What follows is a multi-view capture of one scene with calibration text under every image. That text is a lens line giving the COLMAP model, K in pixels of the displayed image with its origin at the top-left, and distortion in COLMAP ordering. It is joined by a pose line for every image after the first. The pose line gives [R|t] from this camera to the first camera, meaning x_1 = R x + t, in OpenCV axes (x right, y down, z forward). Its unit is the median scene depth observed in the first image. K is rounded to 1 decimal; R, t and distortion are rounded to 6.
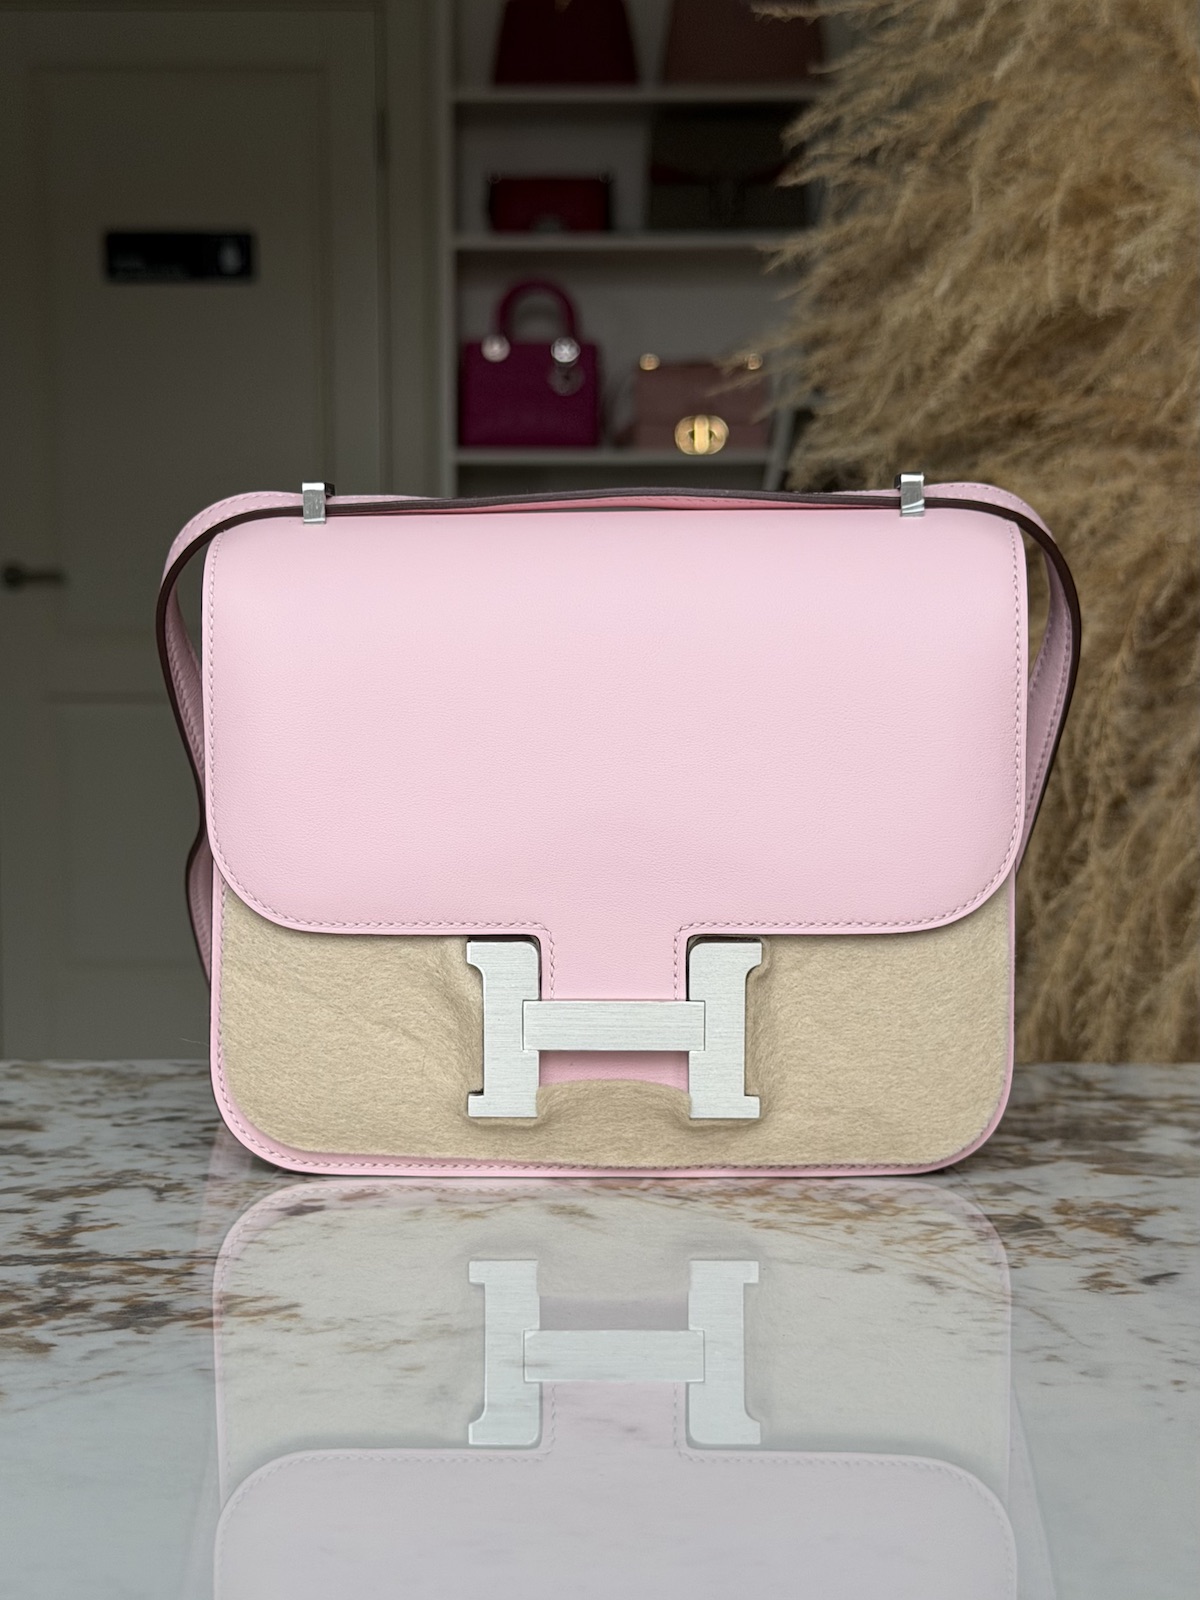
lens RADIAL K [[2344.4, 0, 600.0], [0, 2344.4, 800.0], [0, 0, 1]] dist [0.121997, -0.242511]
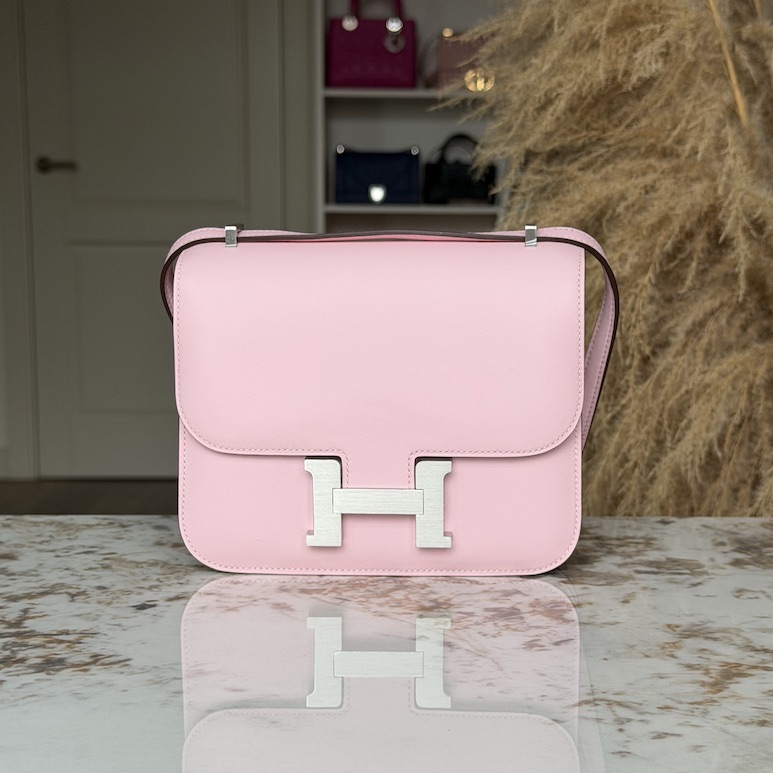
lens RADIAL K [[1494.2, 0, 475.5], [0, 1494.2, 405.6], [0, 0, 1]] dist [0.062094, -0.007747]
pose [[0.999530, 0.001829, 0.030607, 0.106931], [-0.003977, 0.997520, 0.070269, -0.078937], [-0.030402, -0.070357, 0.997058, -0.230455]]
